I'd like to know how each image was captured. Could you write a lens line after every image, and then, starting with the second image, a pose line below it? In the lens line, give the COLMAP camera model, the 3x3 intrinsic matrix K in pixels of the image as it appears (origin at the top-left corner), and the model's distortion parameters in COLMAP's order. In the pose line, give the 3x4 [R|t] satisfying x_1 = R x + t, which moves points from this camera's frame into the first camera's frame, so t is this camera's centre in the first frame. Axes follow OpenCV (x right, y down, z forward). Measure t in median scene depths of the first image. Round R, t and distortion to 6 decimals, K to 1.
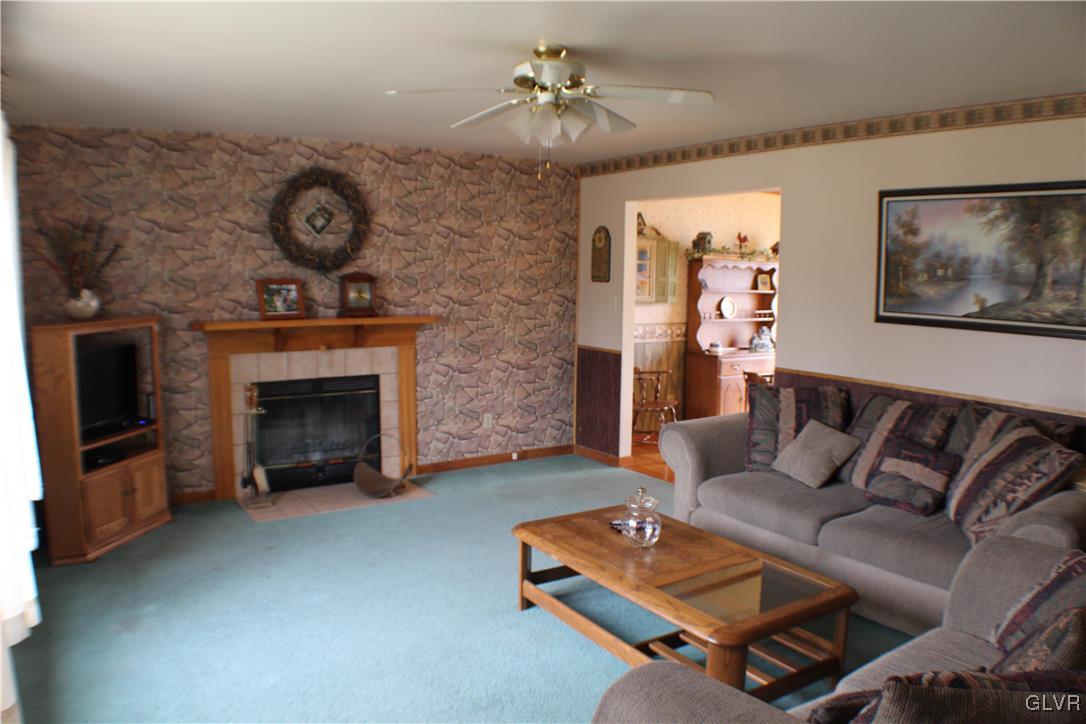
lens RADIAL K [[787.2, 0, 543.0], [0, 787.2, 362.0], [0, 0, 1]] dist [-0.222327, 0.080103]
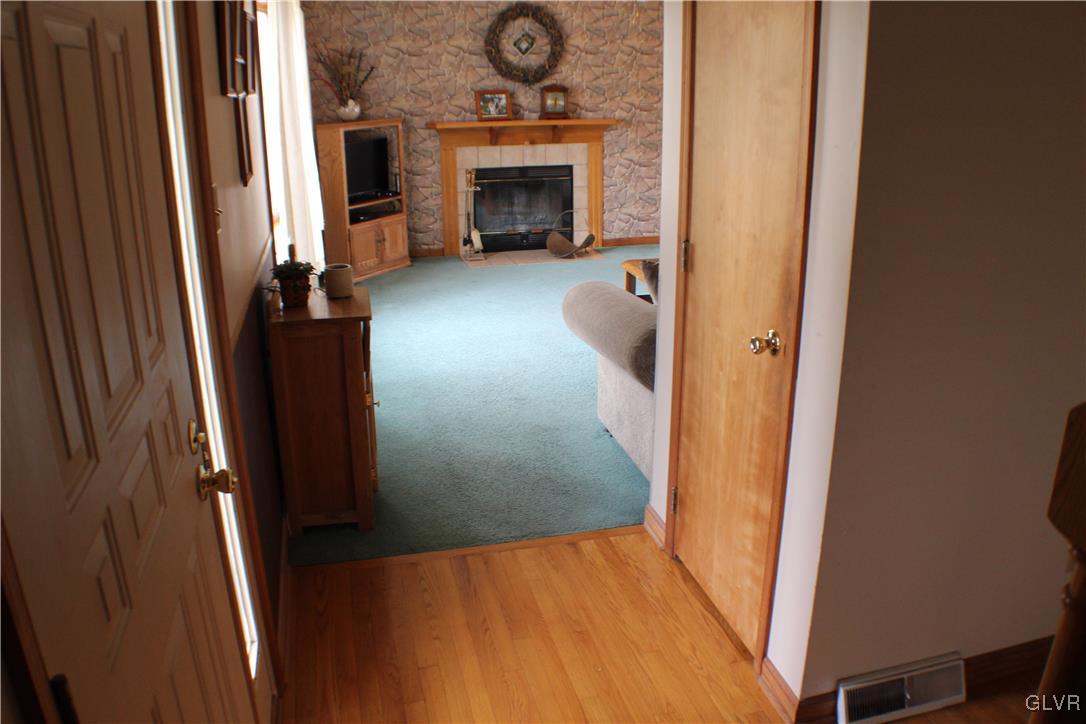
lens RADIAL K [[864.3, 0, 543.0], [0, 864.3, 362.0], [0, 0, 1]] dist [-0.214249, 0.071799]
pose [[0.941317, 0.089931, -0.325323, 0.243023], [-0.018735, 0.976286, 0.215674, 0.032164], [0.337004, -0.196922, 0.920679, -0.387955]]
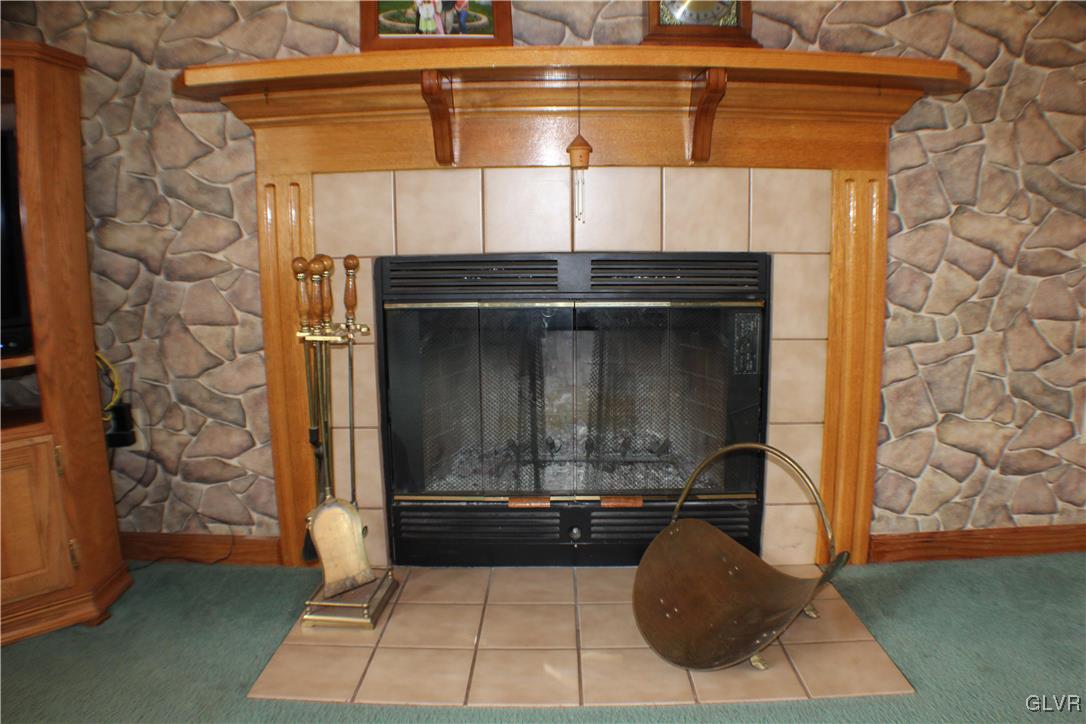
lens RADIAL K [[778.5, 0, 543.0], [0, 778.5, 362.0], [0, 0, 1]] dist [-0.206210, 0.073867]
pose [[0.818958, 0.069390, -0.569642, -0.111133], [-0.045270, 0.997381, 0.056410, 0.050525], [0.572064, -0.020410, 0.819955, 0.734389]]
